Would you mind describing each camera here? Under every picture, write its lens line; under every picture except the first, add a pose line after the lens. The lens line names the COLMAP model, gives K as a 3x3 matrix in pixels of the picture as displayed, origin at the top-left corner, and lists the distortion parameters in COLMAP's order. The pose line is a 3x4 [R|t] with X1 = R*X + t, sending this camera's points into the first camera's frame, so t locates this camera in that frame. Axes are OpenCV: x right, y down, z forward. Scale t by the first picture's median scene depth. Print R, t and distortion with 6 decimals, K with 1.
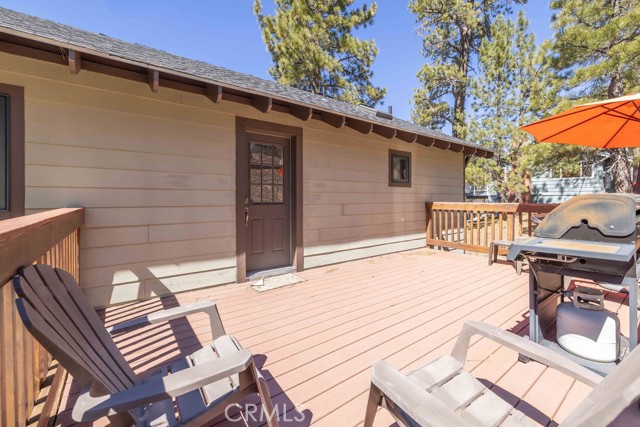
lens RADIAL K [[271.7, 0, 323.3], [0, 271.7, 208.5], [0, 0, 1]] dist [0.002419, 0.000247]
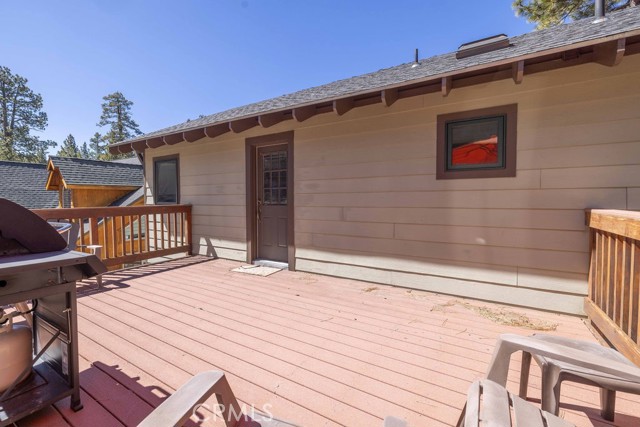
lens RADIAL K [[277.6, 0, 320.0], [0, 277.6, 213.5], [0, 0, 1]] dist [0.001428, 0.000229]
pose [[0.368047, 0.046544, -0.928641, 0.906946], [-0.031647, 0.998795, 0.037517, -0.028380], [0.929268, 0.015581, 0.369077, 0.691907]]
